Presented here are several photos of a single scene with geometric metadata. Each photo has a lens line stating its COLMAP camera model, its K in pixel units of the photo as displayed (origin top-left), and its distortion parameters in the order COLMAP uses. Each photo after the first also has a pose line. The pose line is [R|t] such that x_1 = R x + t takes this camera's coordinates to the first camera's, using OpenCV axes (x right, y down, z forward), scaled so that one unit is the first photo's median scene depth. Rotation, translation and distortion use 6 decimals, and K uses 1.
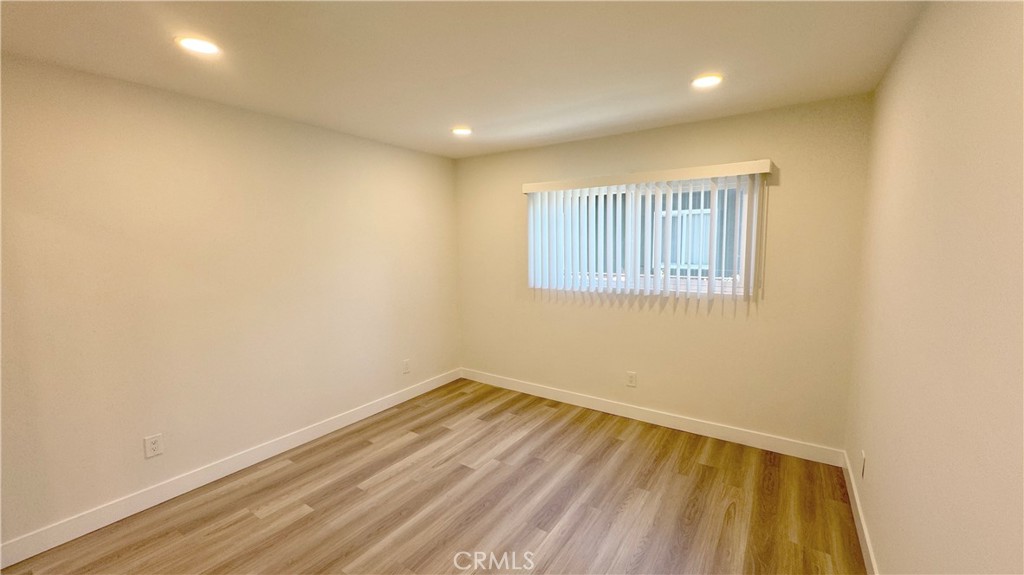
lens RADIAL K [[407.1, 0, 511.1], [0, 407.1, 285.9], [0, 0, 1]] dist [-0.002686, -0.000142]
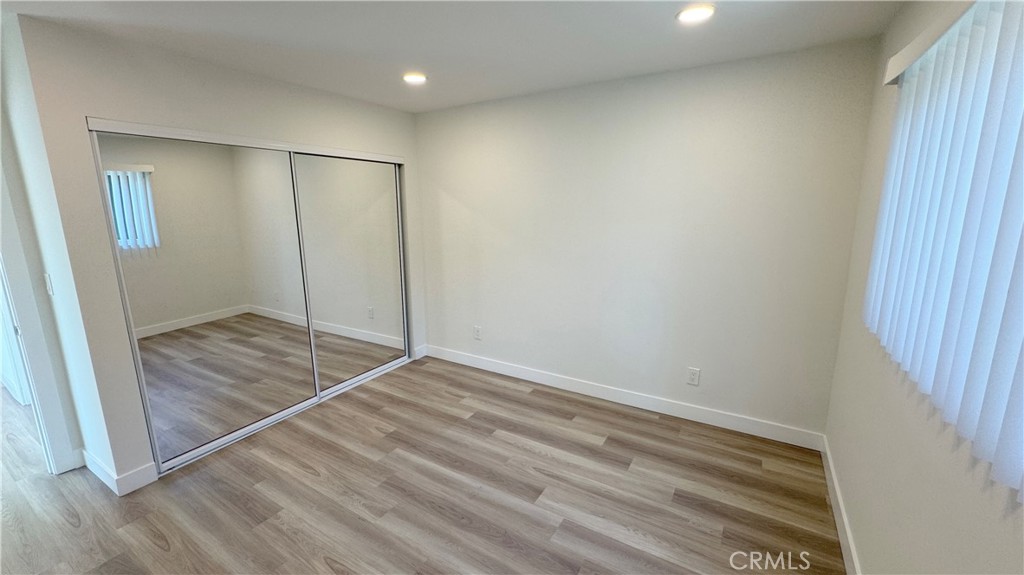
lens RADIAL K [[407.1, 0, 511.1], [0, 407.1, 285.9], [0, 0, 1]] dist [-0.002686, -0.000142]
pose [[0.050989, 0.200556, -0.978355, 0.560705], [-0.099205, 0.975801, 0.194862, -0.099085], [0.993760, 0.087122, 0.069651, 0.817660]]
